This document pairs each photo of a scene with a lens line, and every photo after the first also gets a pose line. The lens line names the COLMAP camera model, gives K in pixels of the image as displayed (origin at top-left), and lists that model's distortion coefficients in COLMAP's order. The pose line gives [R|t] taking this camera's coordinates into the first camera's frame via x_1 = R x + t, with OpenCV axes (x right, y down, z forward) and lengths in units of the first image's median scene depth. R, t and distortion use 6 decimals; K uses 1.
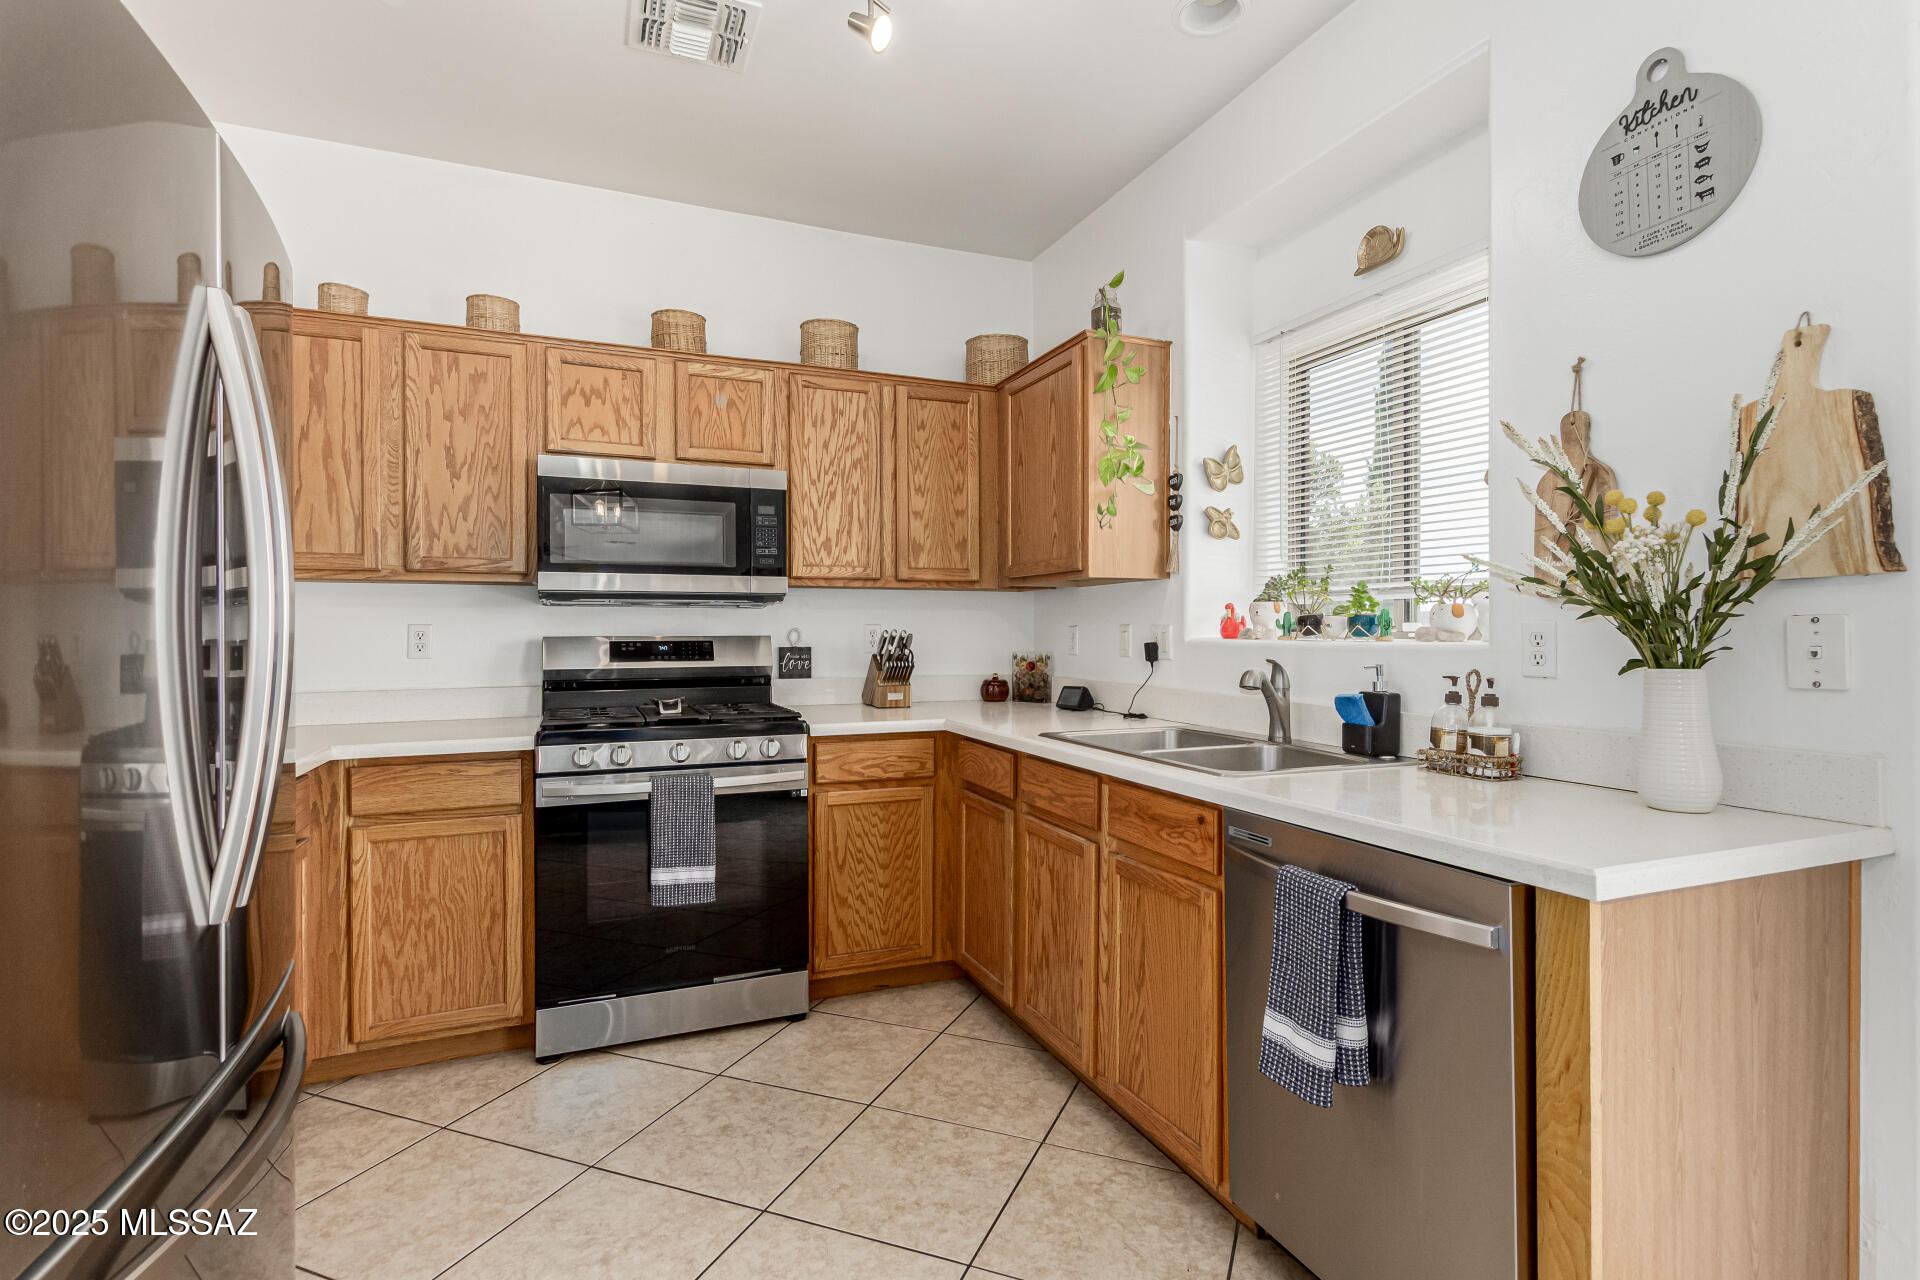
lens RADIAL K [[929.4, 0, 970.9], [0, 929.4, 631.7], [0, 0, 1]] dist [0.010039, -0.001880]
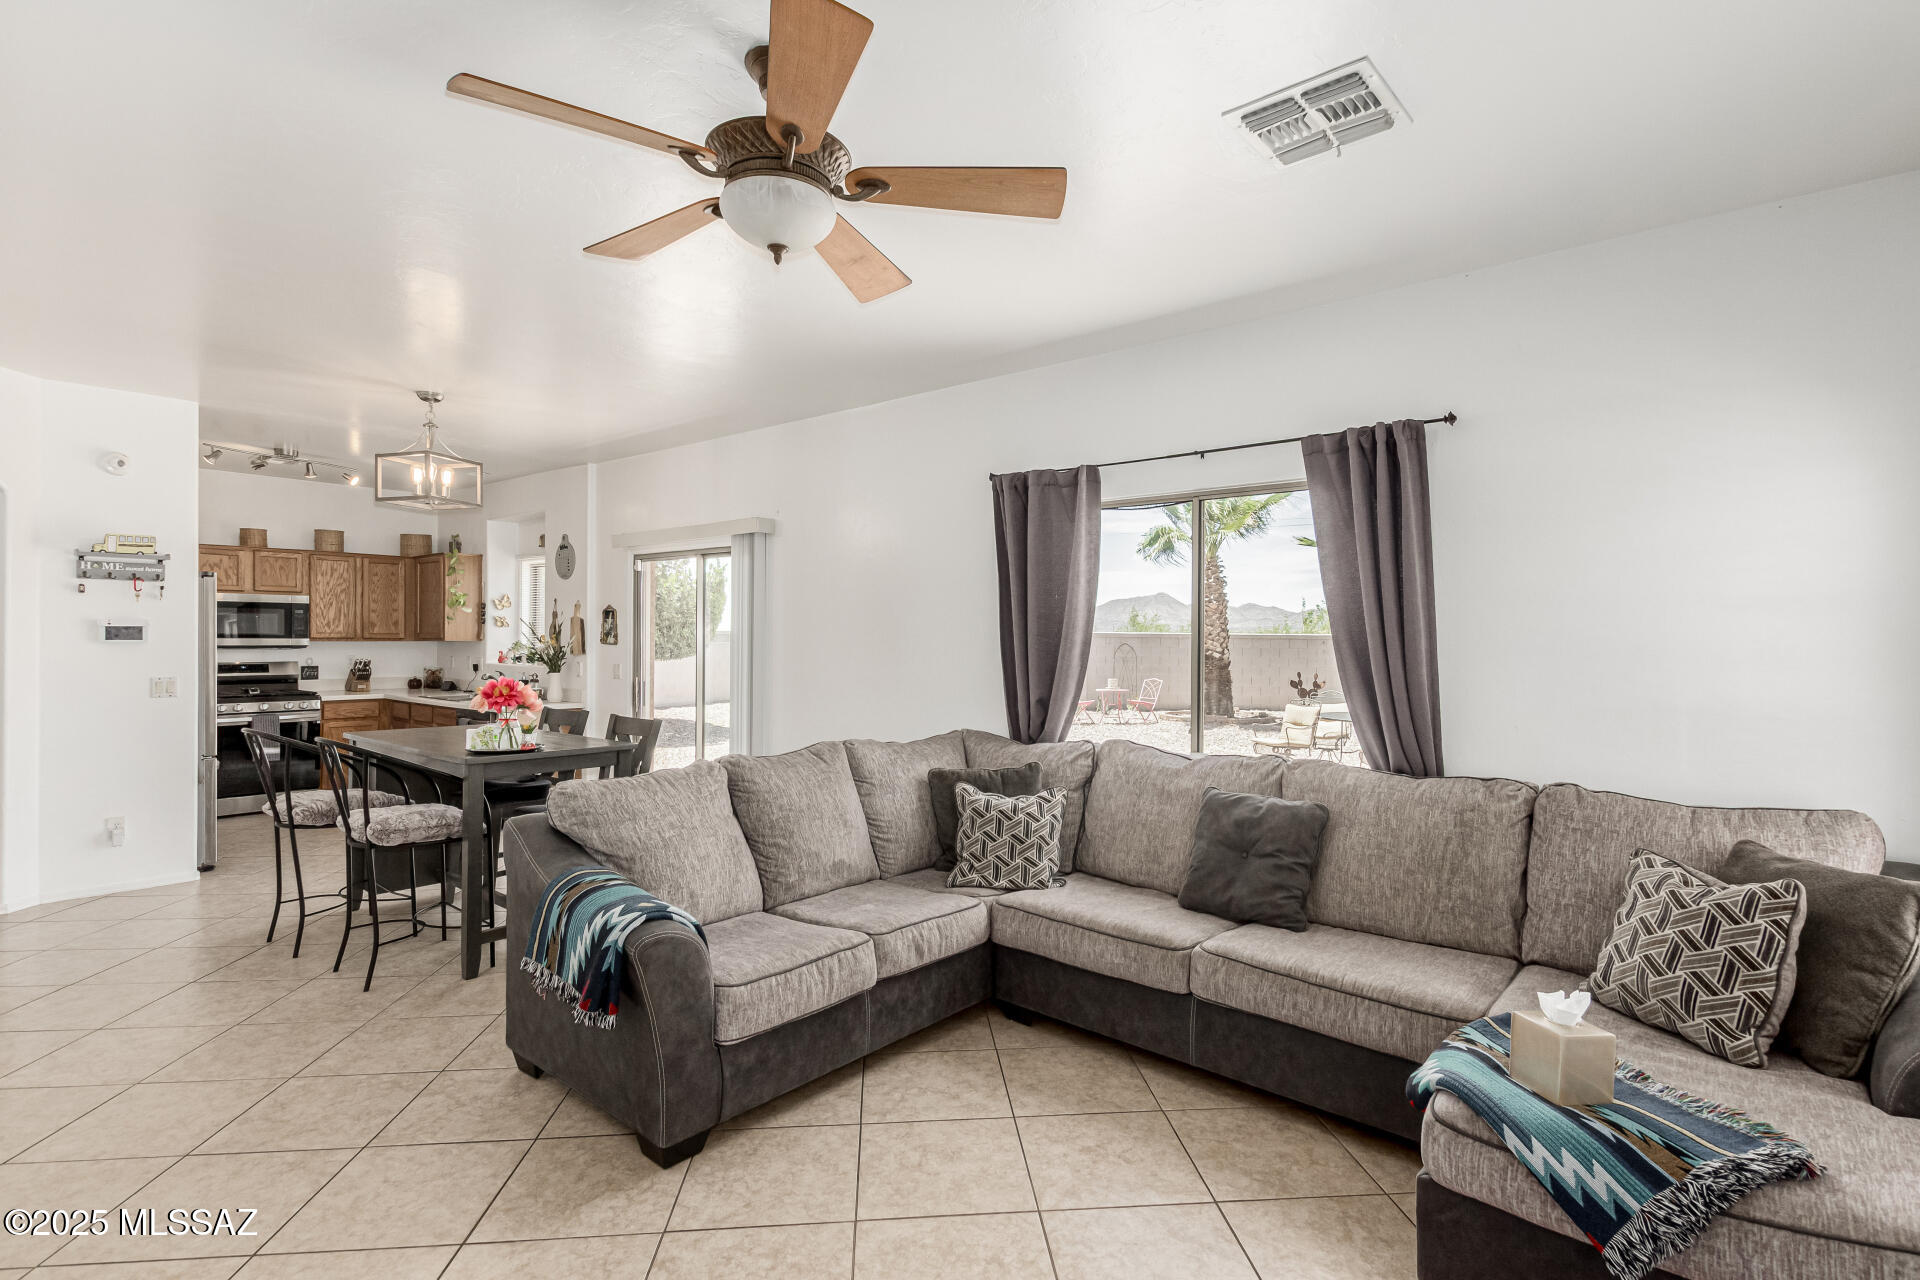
lens RADIAL K [[929.4, 0, 988.5], [0, 929.4, 638.2], [0, 0, 1]] dist [0.010039, -0.001880]
pose [[0.881545, 0.006545, 0.472055, 0.235472], [-0.008070, 0.999967, 0.001206, -0.080581], [-0.472031, -0.004873, 0.881568, -2.150855]]
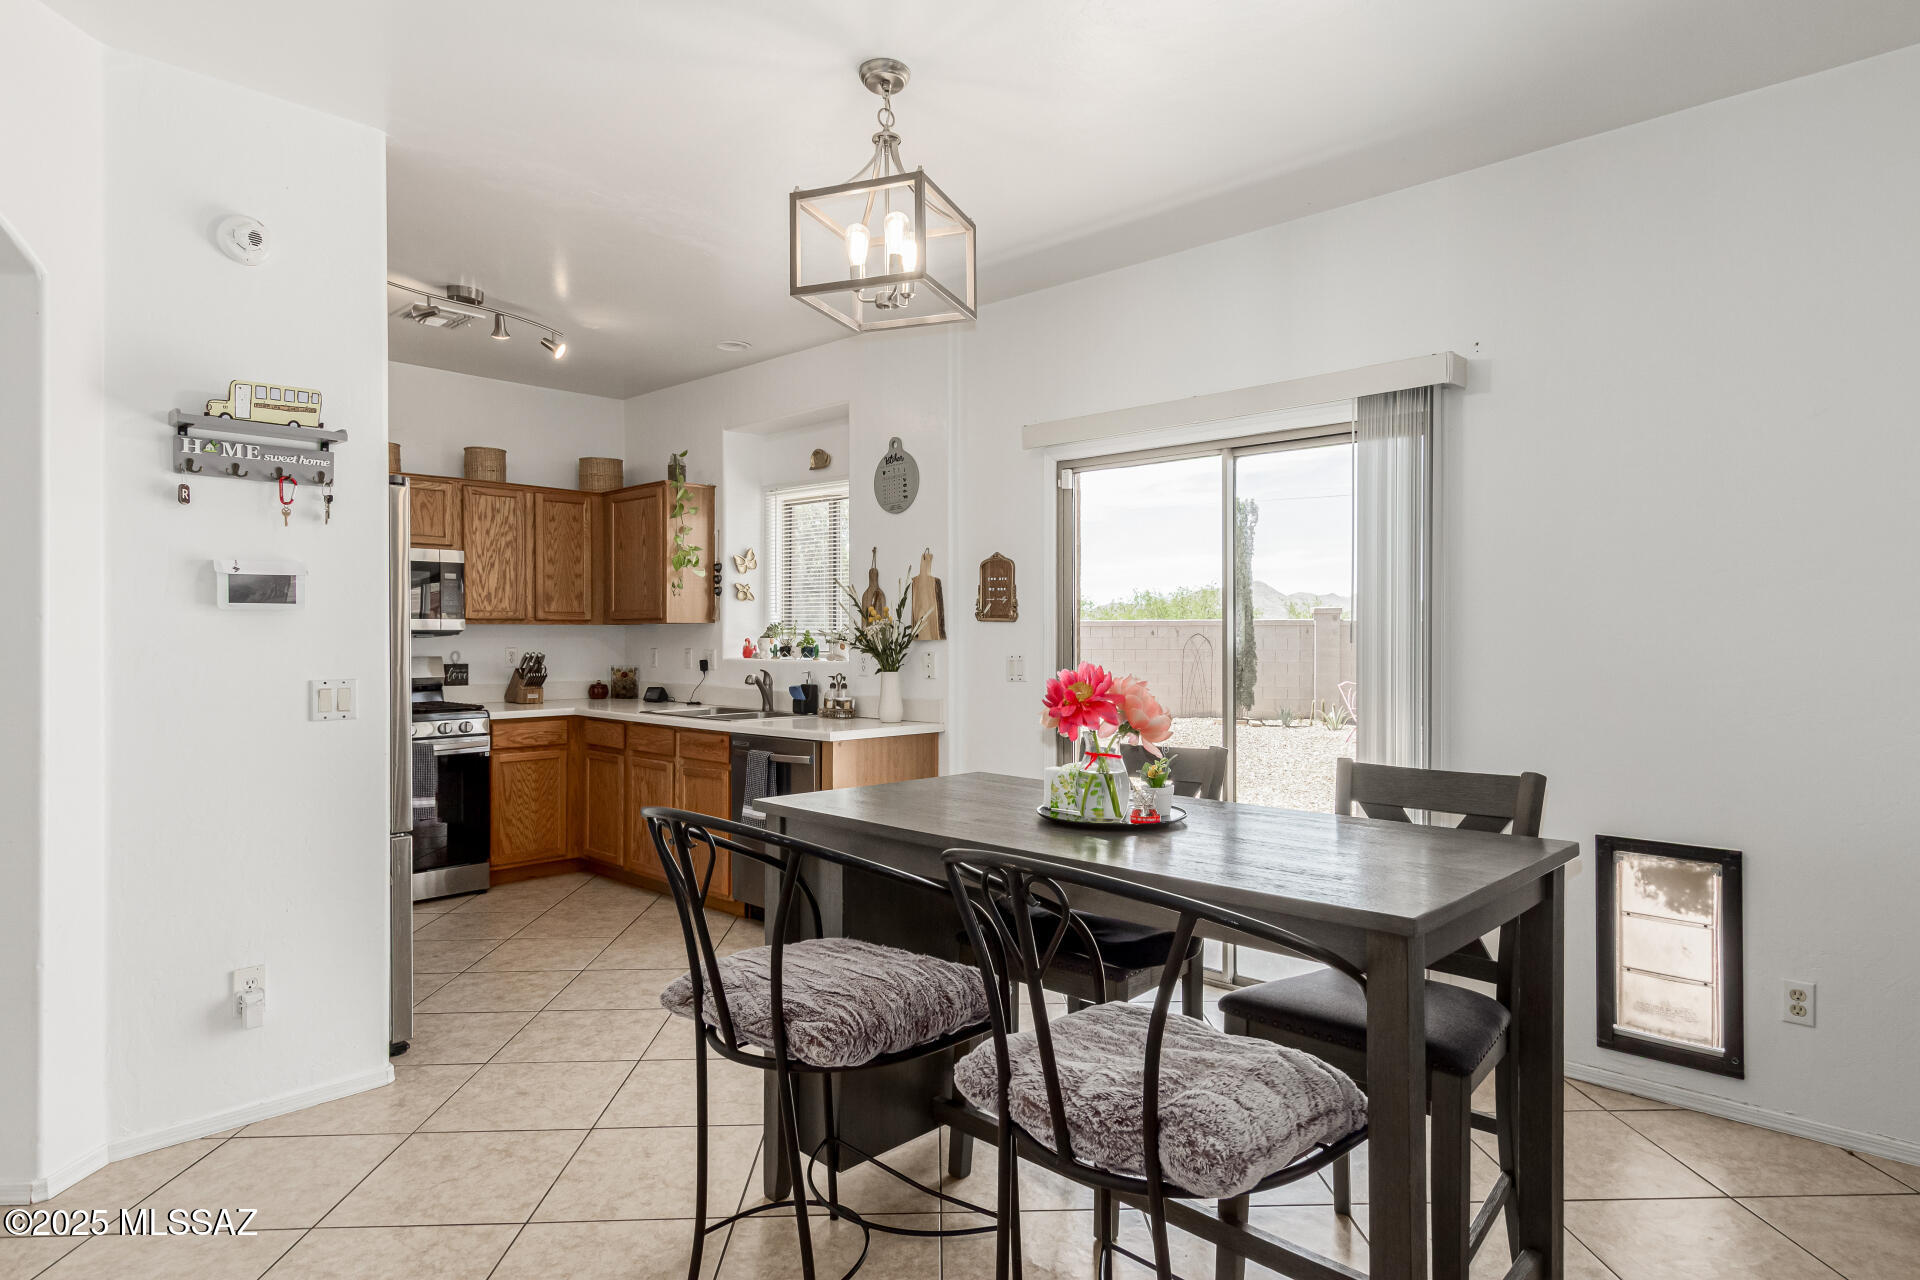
lens RADIAL K [[1073.3, 0, 984.0], [0, 1073.3, 638.3], [0, 0, 1]] dist [0.003486, 0.005037]
pose [[0.907771, 0.000272, 0.419467, -0.170047], [-0.001706, 0.999994, 0.003042, -0.035559], [-0.419463, -0.003477, 0.907766, -1.030552]]
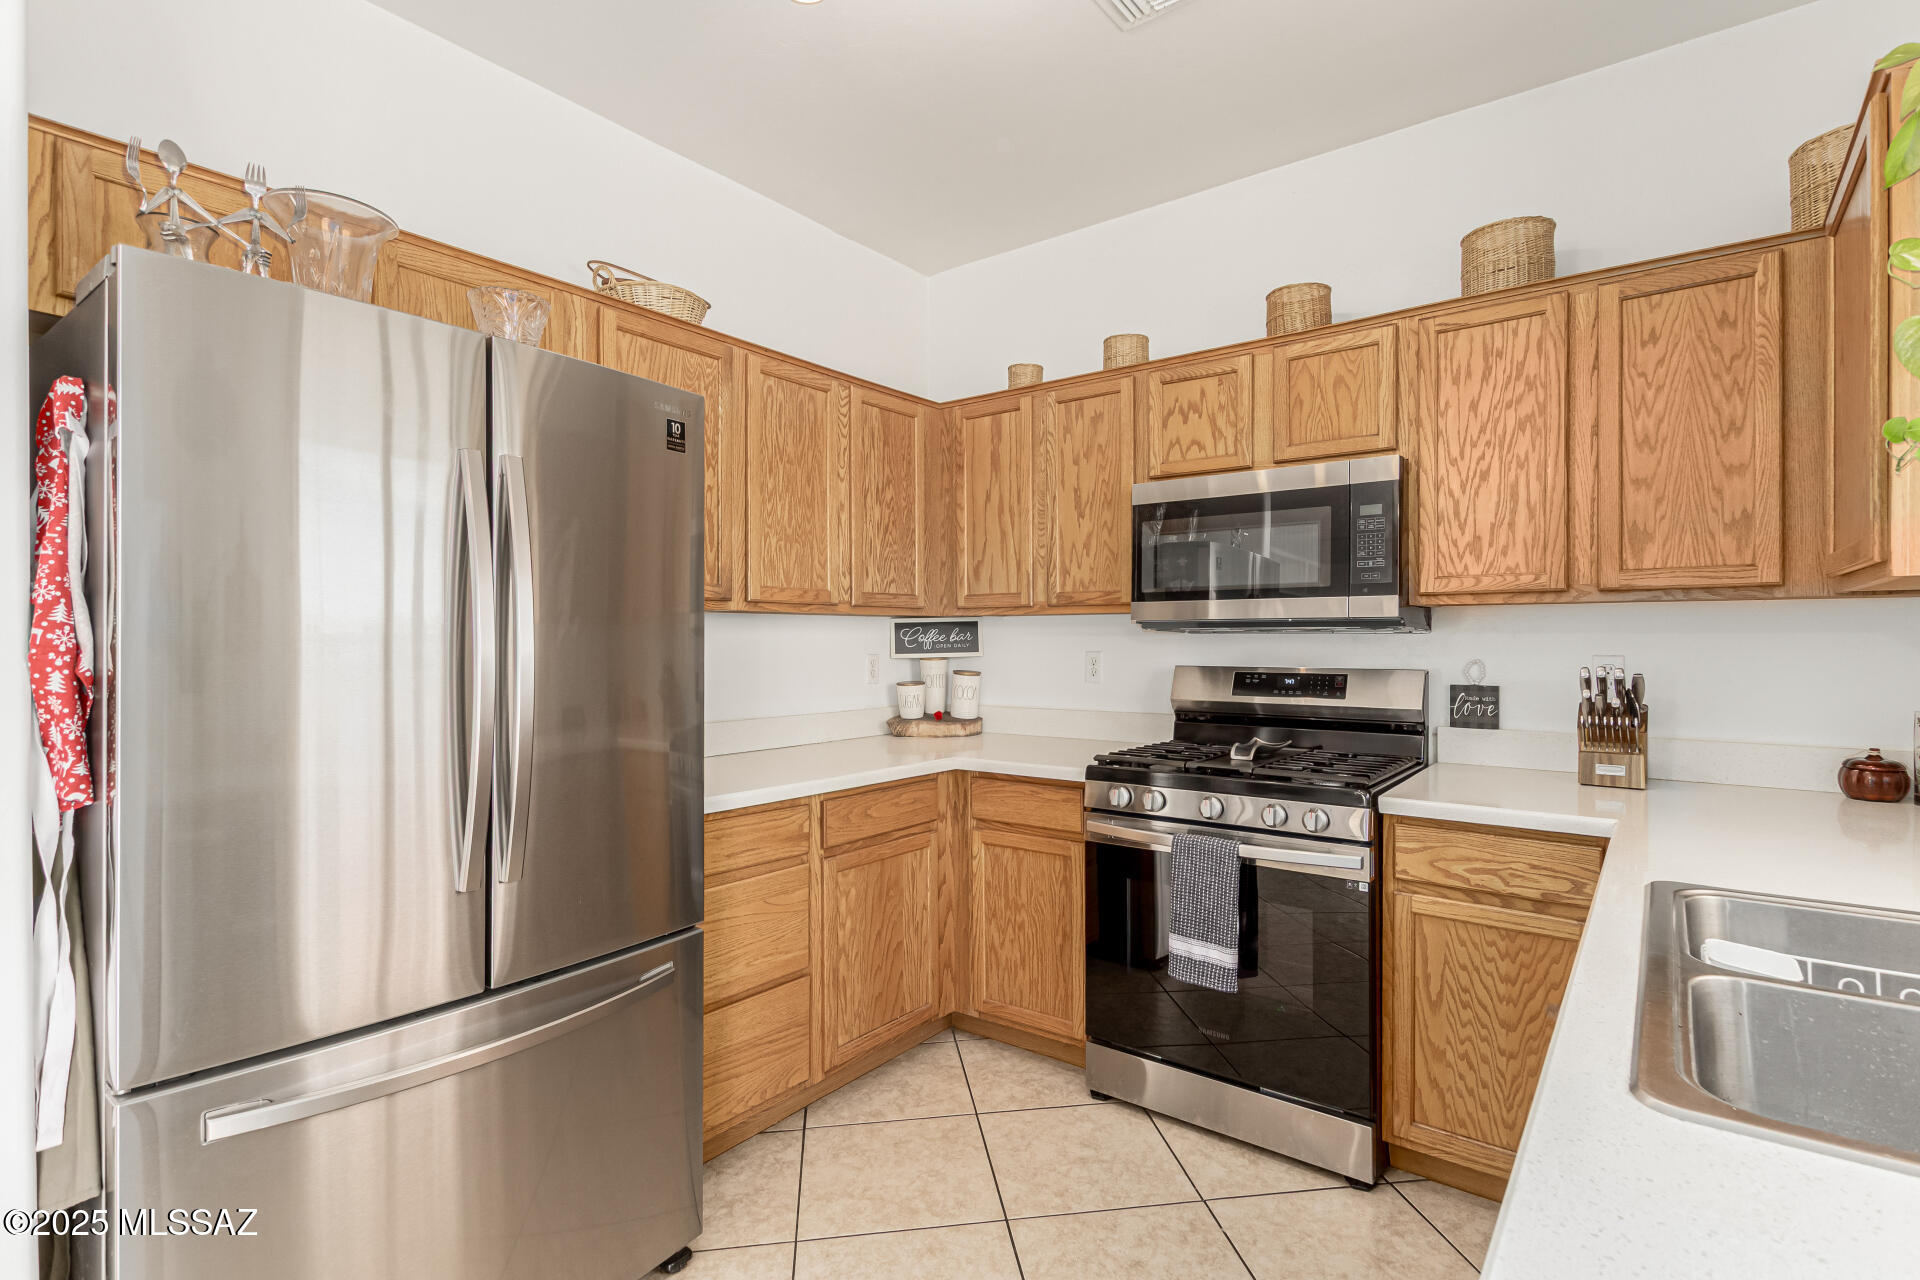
lens RADIAL K [[929.4, 0, 980.8], [0, 929.4, 641.5], [0, 0, 1]] dist [0.010039, -0.001880]
pose [[0.503606, 0.004980, -0.863919, 0.295499], [0.001073, 0.999979, 0.006390, -0.027465], [0.863933, -0.004145, 0.503590, 0.342263]]
